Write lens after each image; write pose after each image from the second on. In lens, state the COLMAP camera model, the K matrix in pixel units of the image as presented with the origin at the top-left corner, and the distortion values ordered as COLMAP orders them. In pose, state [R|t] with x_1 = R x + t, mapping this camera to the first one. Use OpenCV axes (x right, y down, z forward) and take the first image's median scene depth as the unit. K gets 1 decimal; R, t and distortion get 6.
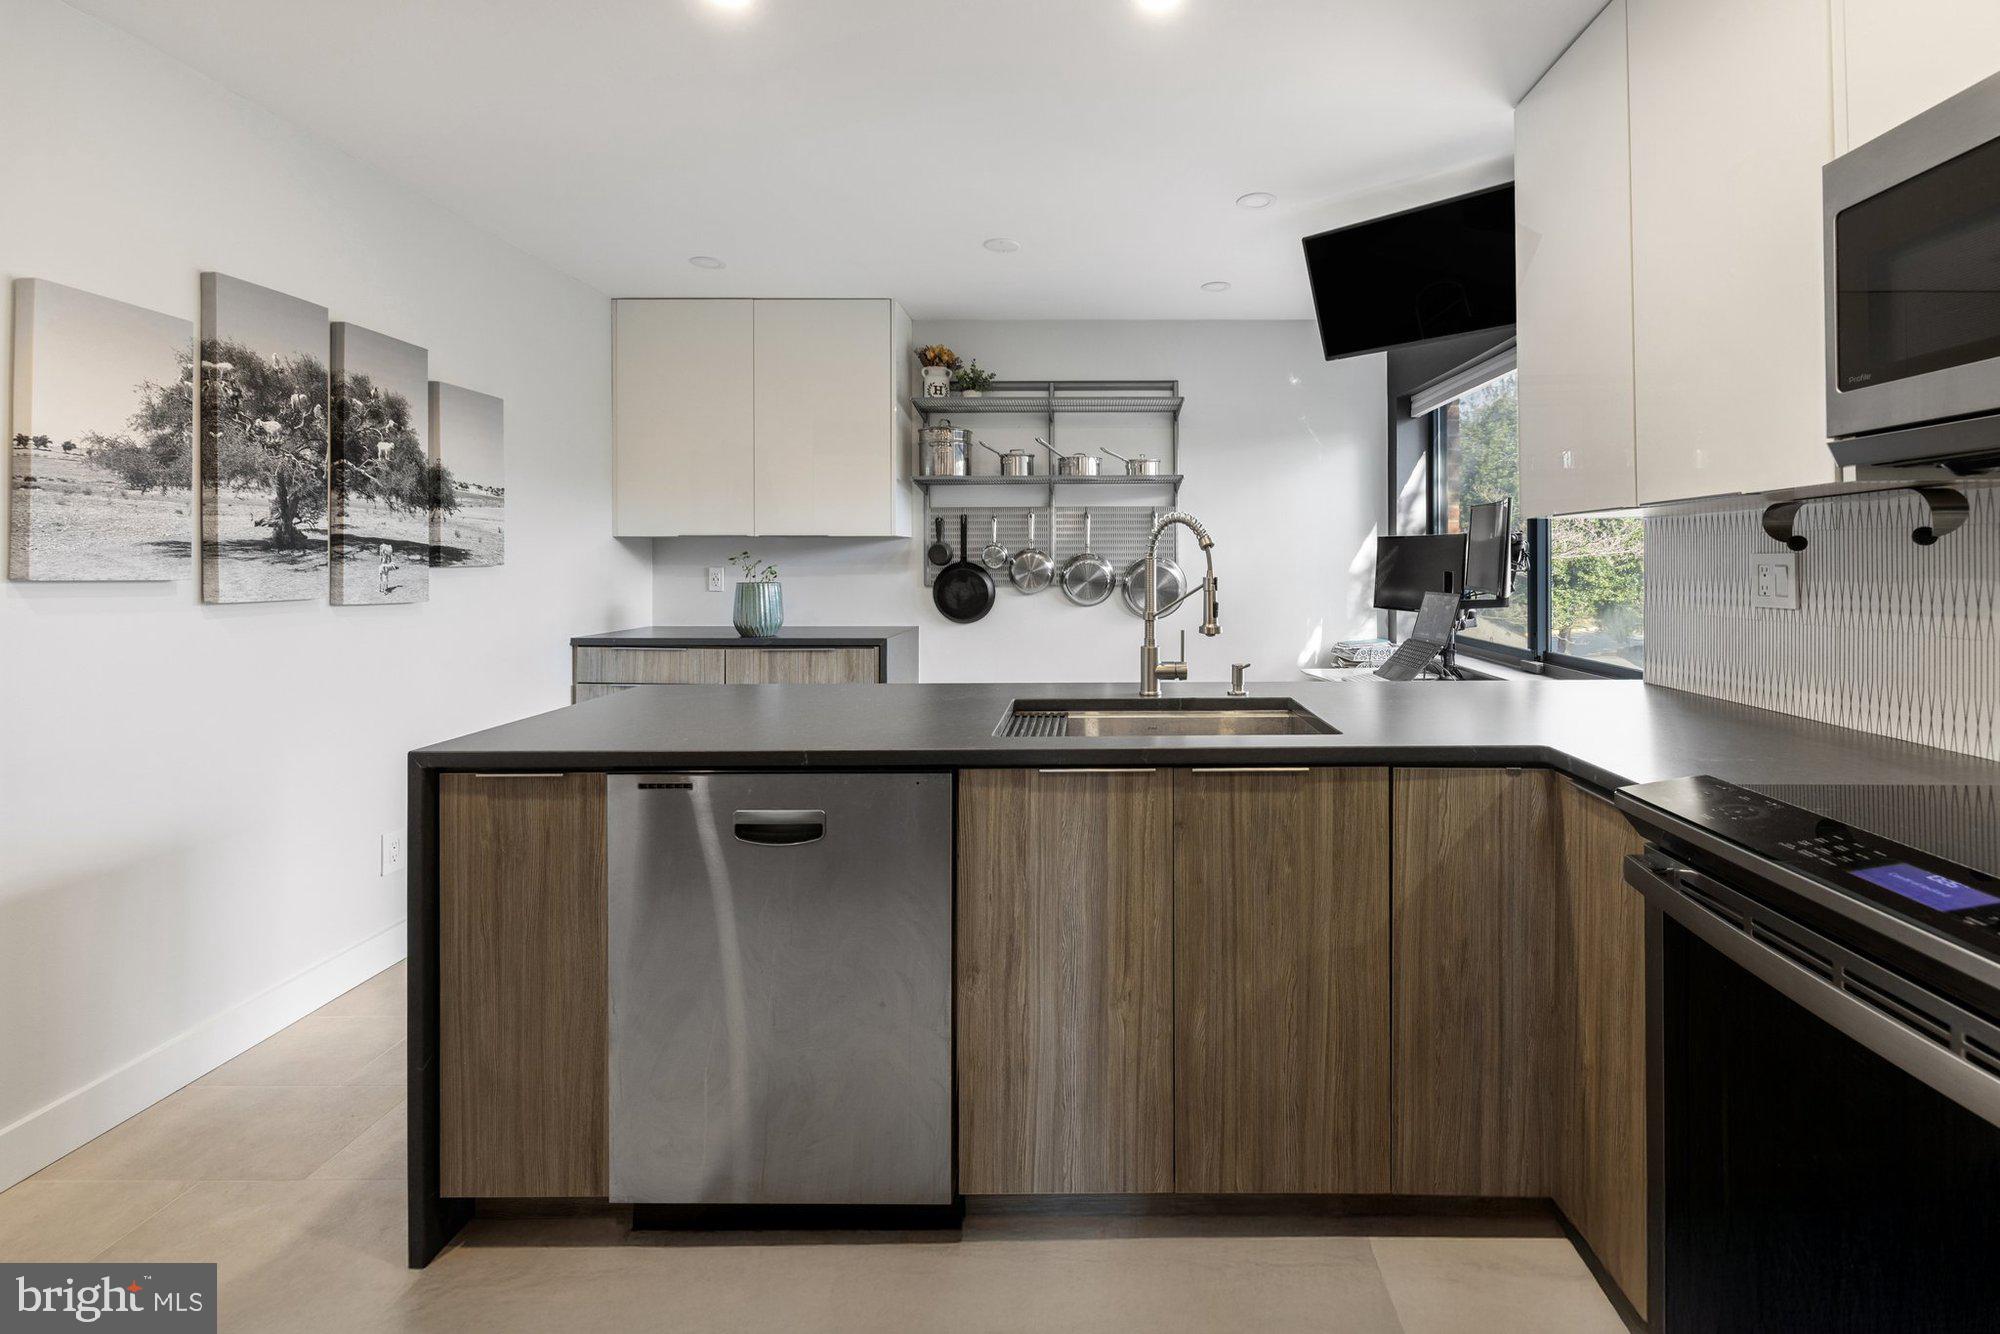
lens RADIAL K [[850.8, 0, 1081.6], [0, 850.8, 559.8], [0, 0, 1]] dist [0.001108, 0.000002]
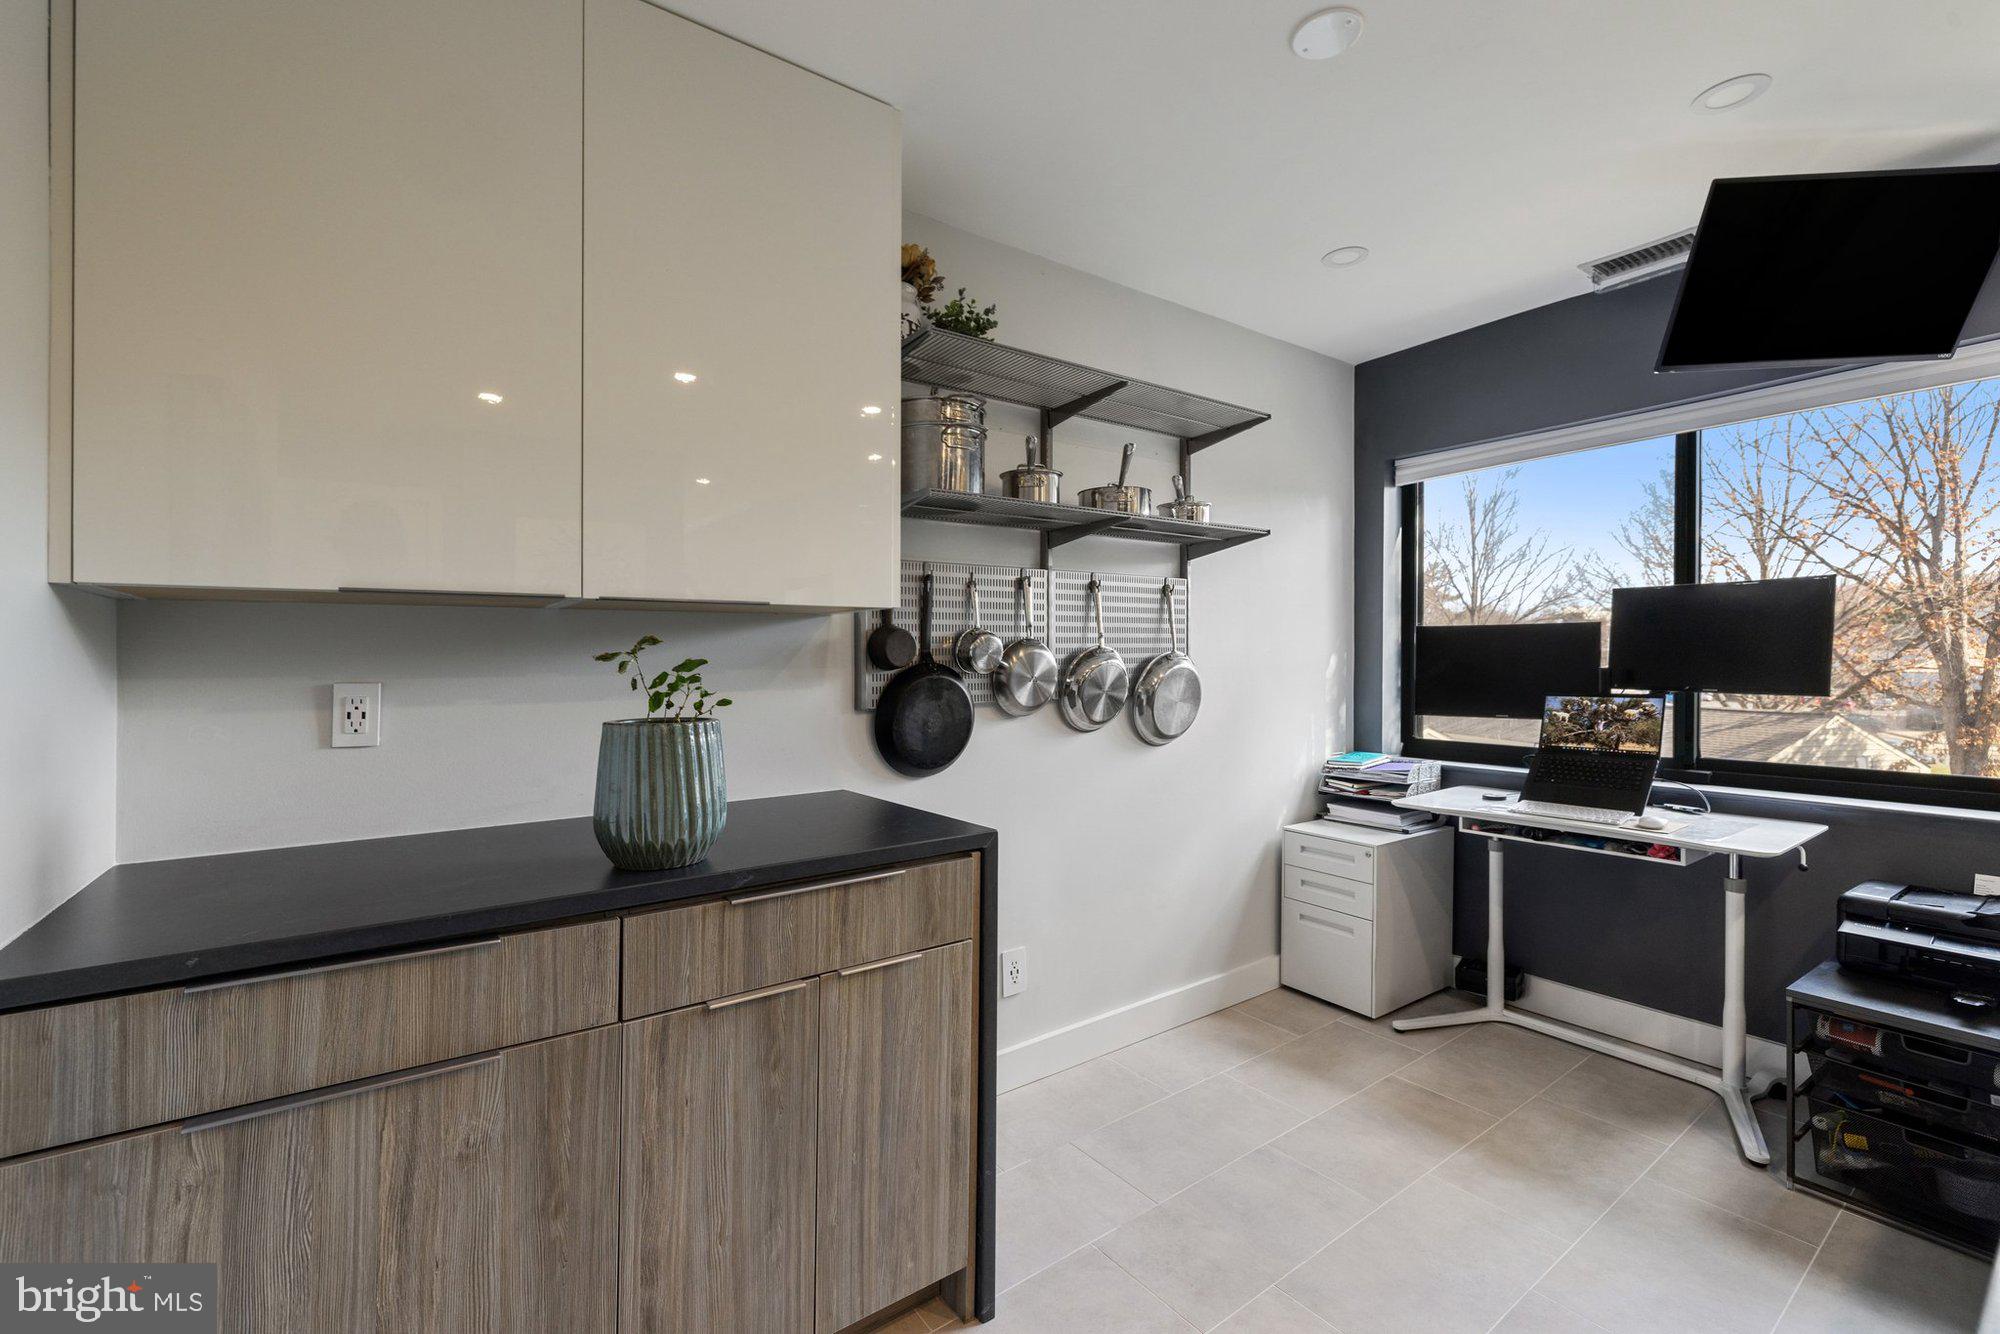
lens RADIAL K [[873.7, 0, 1014.2], [0, 873.7, 643.3], [0, 0, 1]] dist [0.002130, -0.000269]
pose [[0.809544, 0.005161, 0.587037, -0.635571], [0.009222, 0.999726, -0.021506, 0.003638], [-0.586987, 0.022824, 0.809275, 0.787167]]
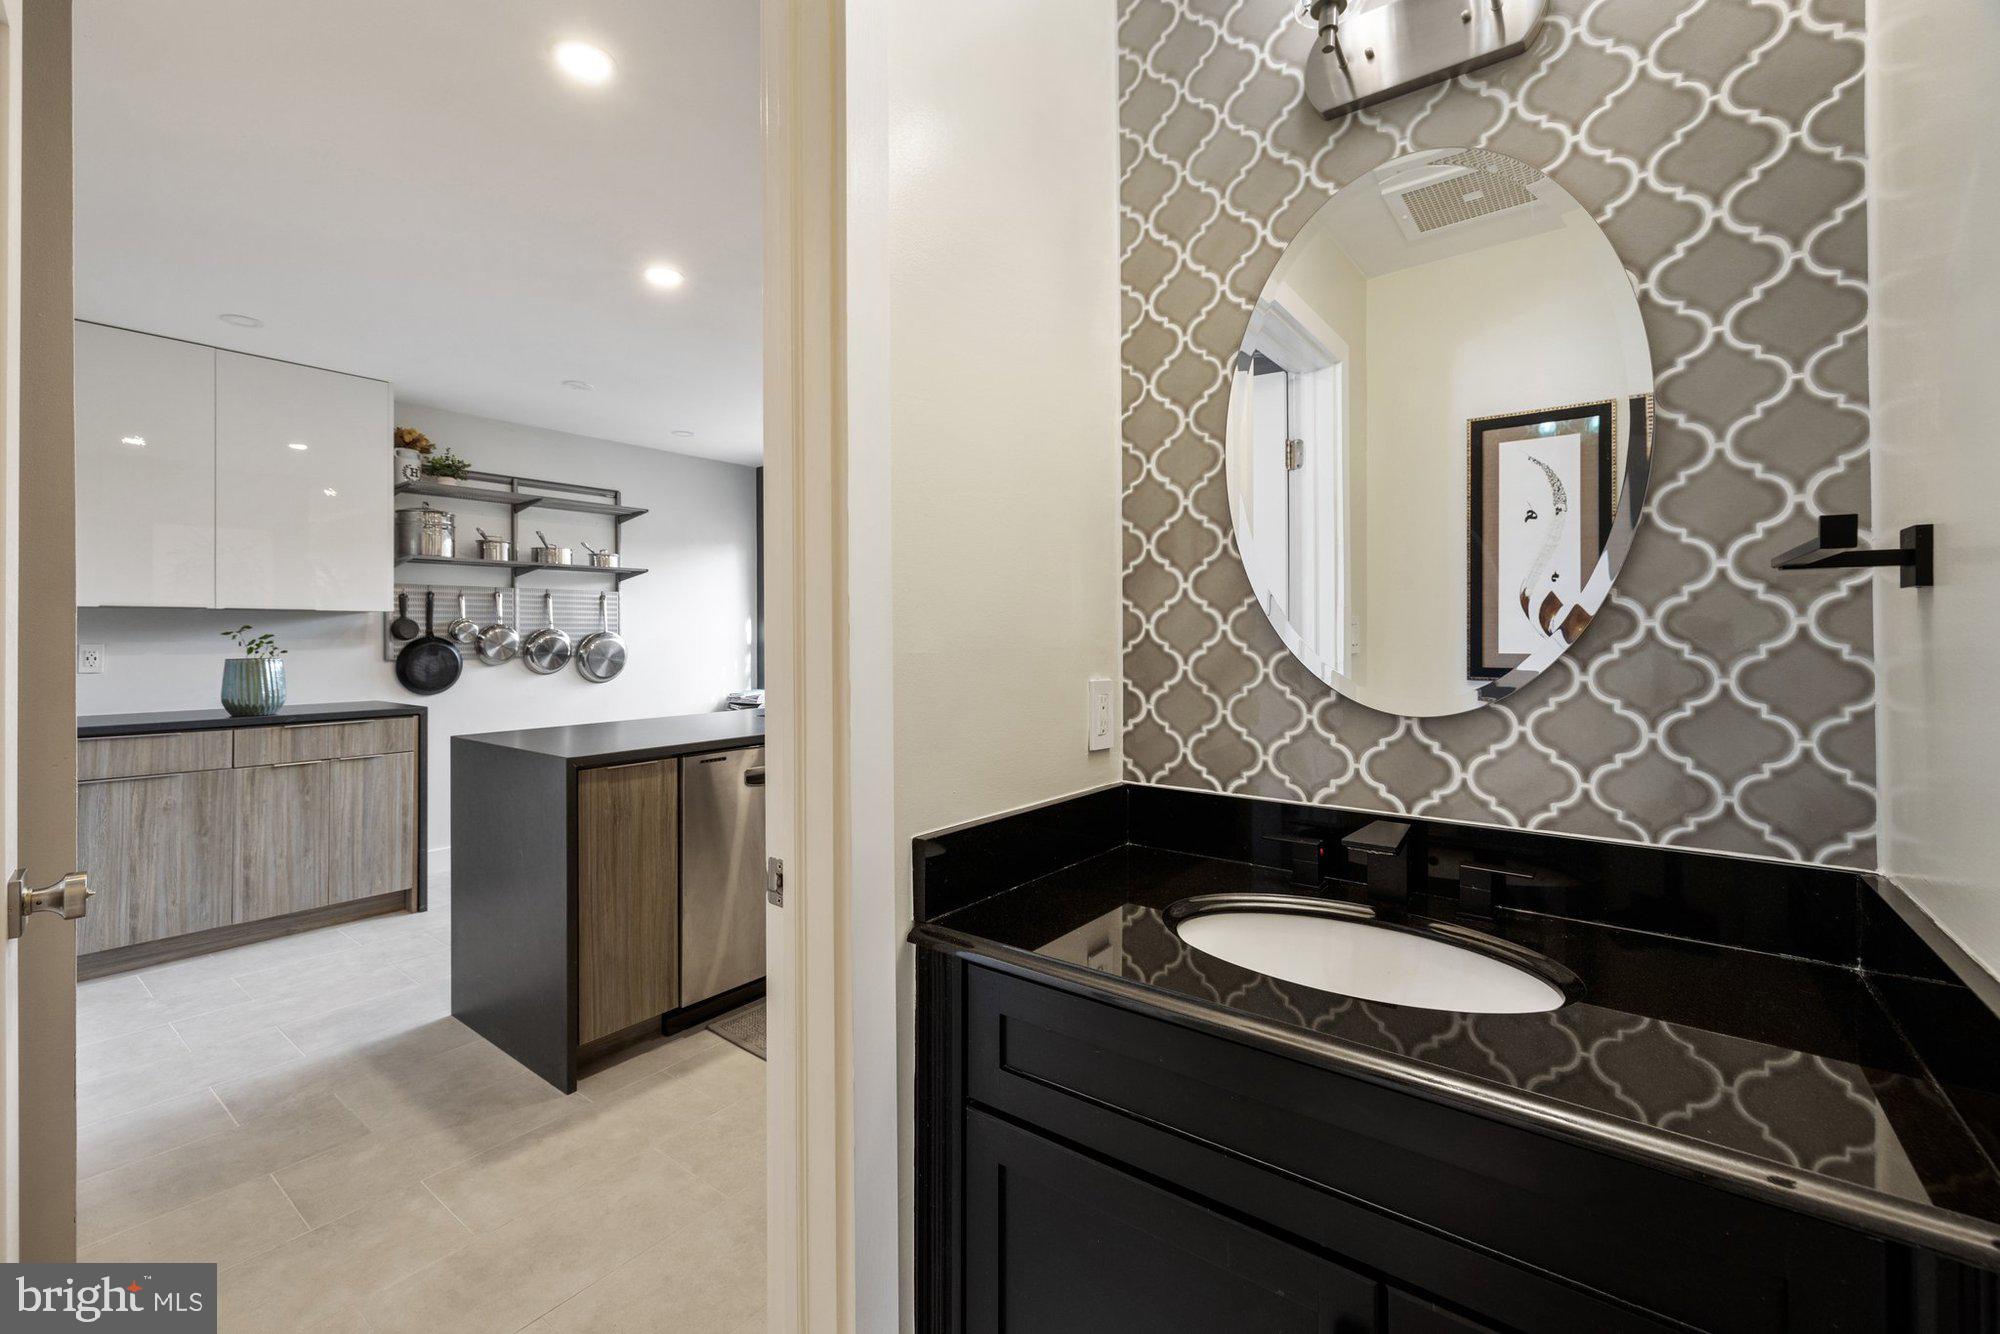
lens RADIAL K [[838.6, 0, 992.6], [0, 838.6, 635.5], [0, 0, 1]] dist [-0.001068, -0.000183]
pose [[0.608120, -0.000339, 0.793845, -0.818639], [0.001801, 0.999998, -0.000953, 0.004641], [-0.793843, 0.002010, 0.608120, -0.282074]]
